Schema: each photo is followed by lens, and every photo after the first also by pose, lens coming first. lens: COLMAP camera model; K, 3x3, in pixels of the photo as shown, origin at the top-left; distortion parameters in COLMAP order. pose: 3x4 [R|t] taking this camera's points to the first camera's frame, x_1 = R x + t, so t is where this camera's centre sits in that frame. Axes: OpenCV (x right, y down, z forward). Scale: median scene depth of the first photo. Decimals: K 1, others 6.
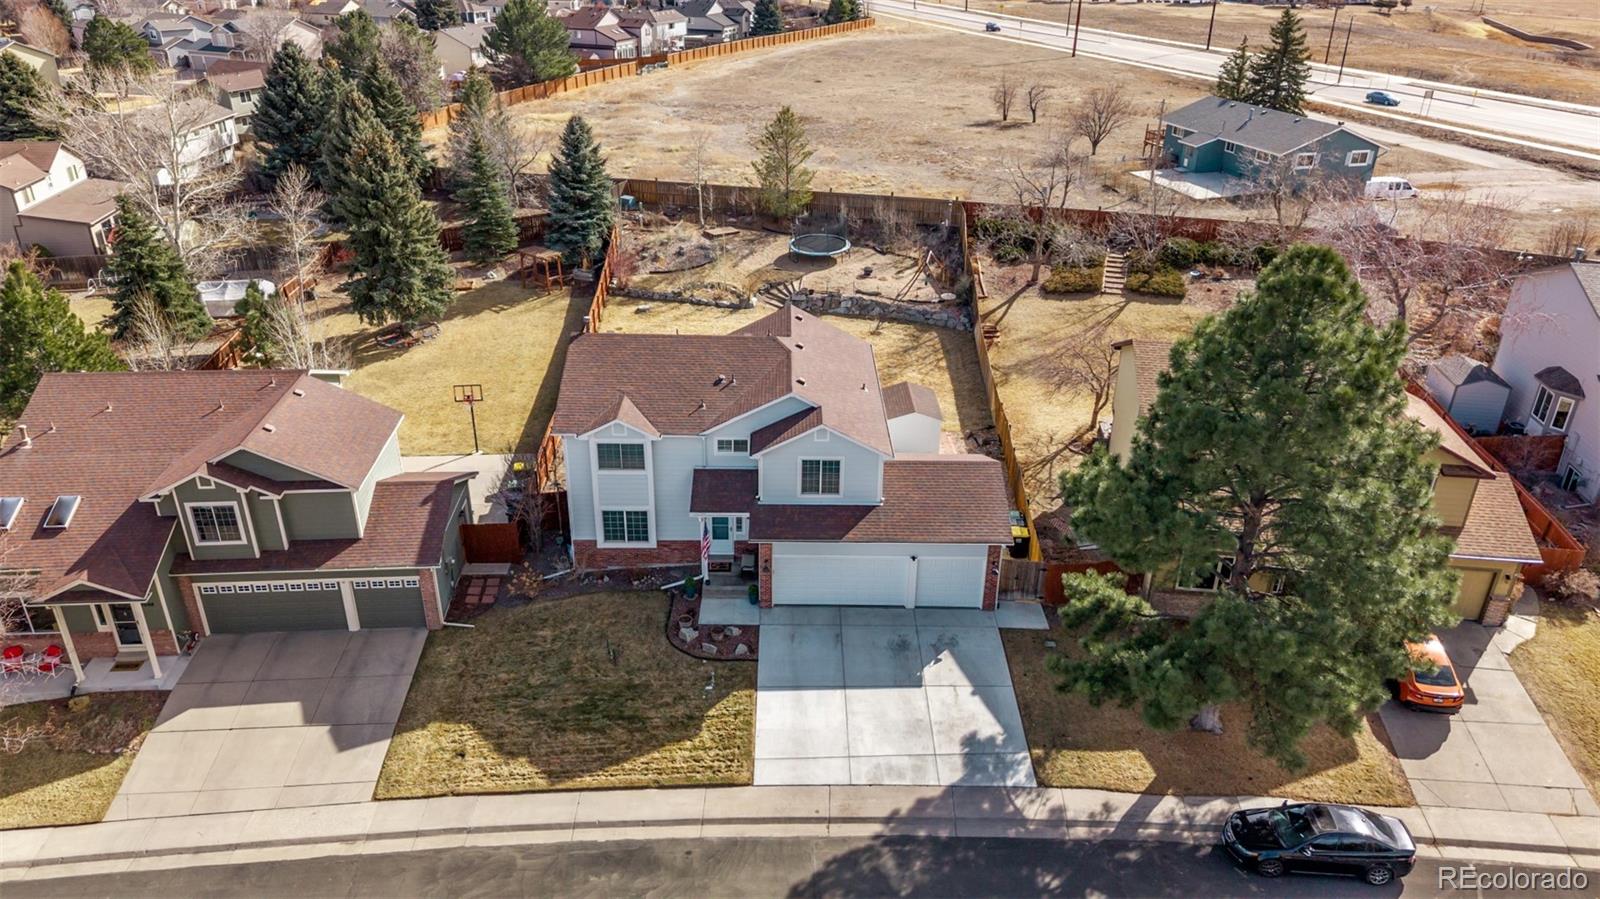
lens RADIAL K [[1105.5, 0, 813.6], [0, 1105.5, 446.4], [0, 0, 1]] dist [0.025645, -0.037543]
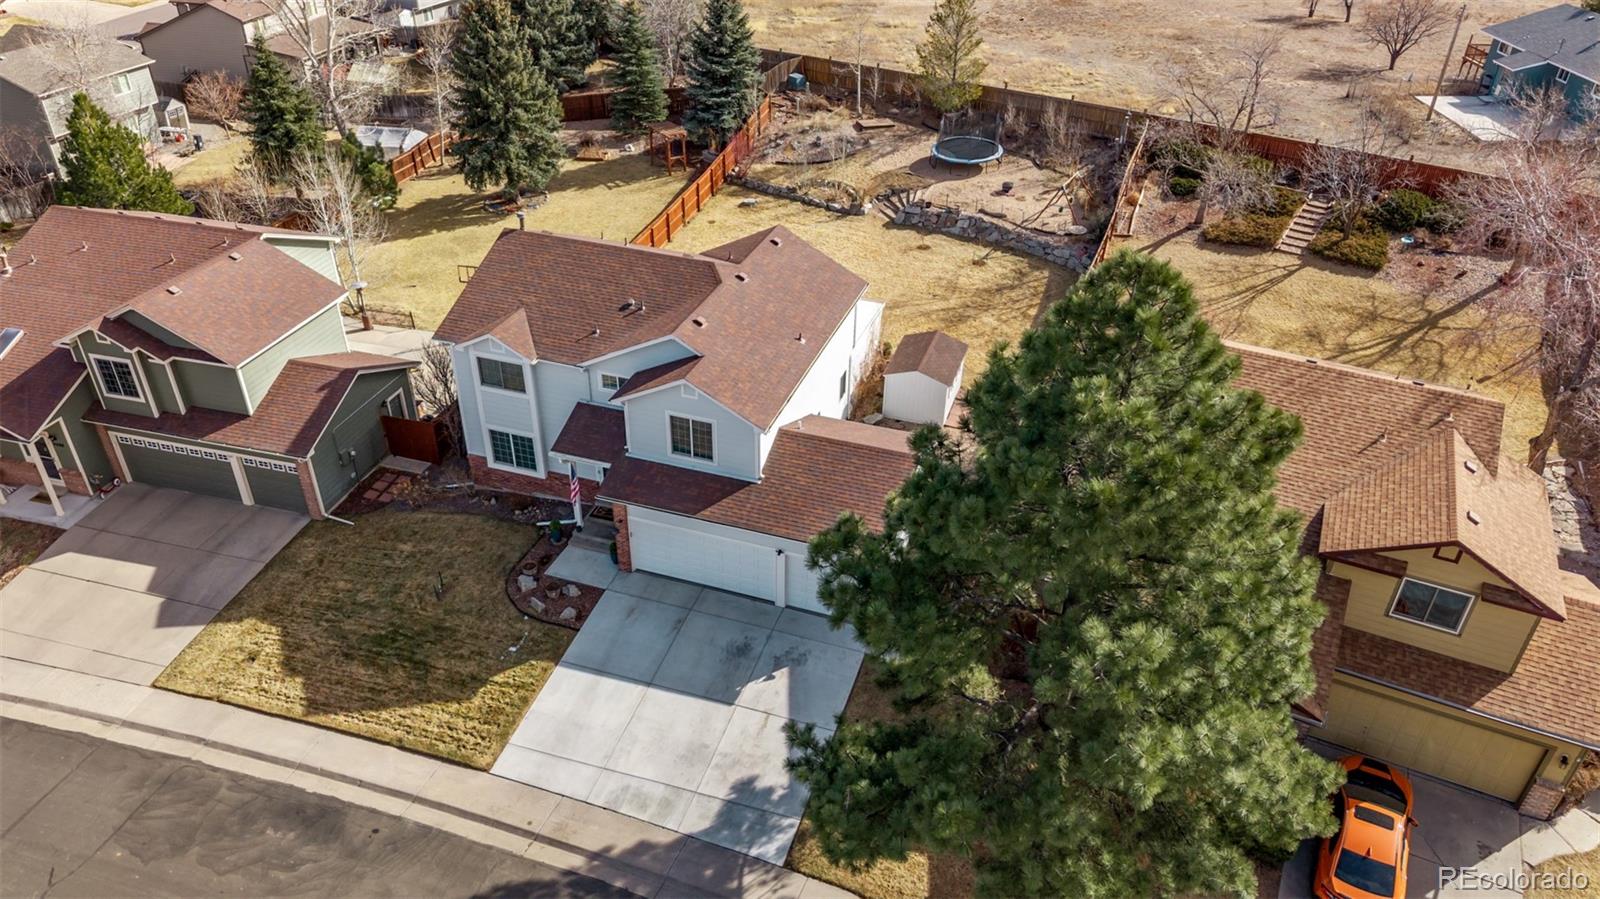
lens RADIAL K [[1105.5, 0, 797.8], [0, 1105.5, 450.1], [0, 0, 1]] dist [0.025645, -0.037543]
pose [[0.940496, 0.181531, -0.287252, 0.320893], [-0.148981, 0.980048, 0.131566, -0.084866], [0.305404, -0.080943, 0.948776, 0.206149]]
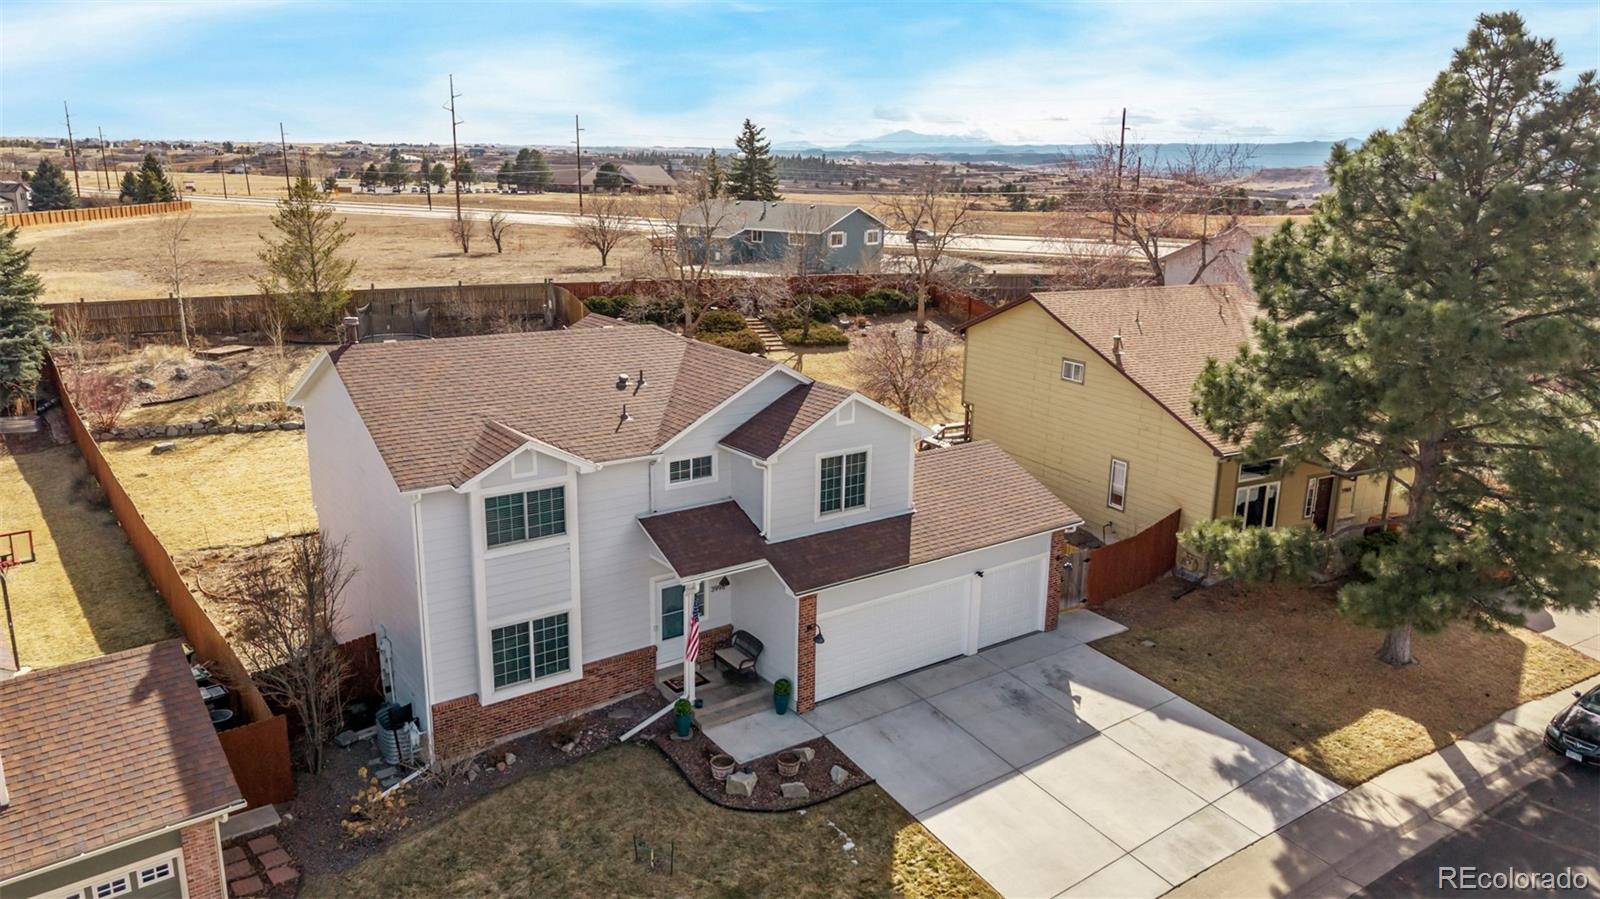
lens RADIAL K [[1105.5, 0, 844.0], [0, 1105.5, 452.2], [0, 0, 1]] dist [0.025645, -0.037543]
pose [[0.804554, -0.151446, 0.574245, -0.354682], [0.252002, 0.962629, -0.099195, 0.072461], [-0.537762, 0.224519, 0.812652, 0.449673]]
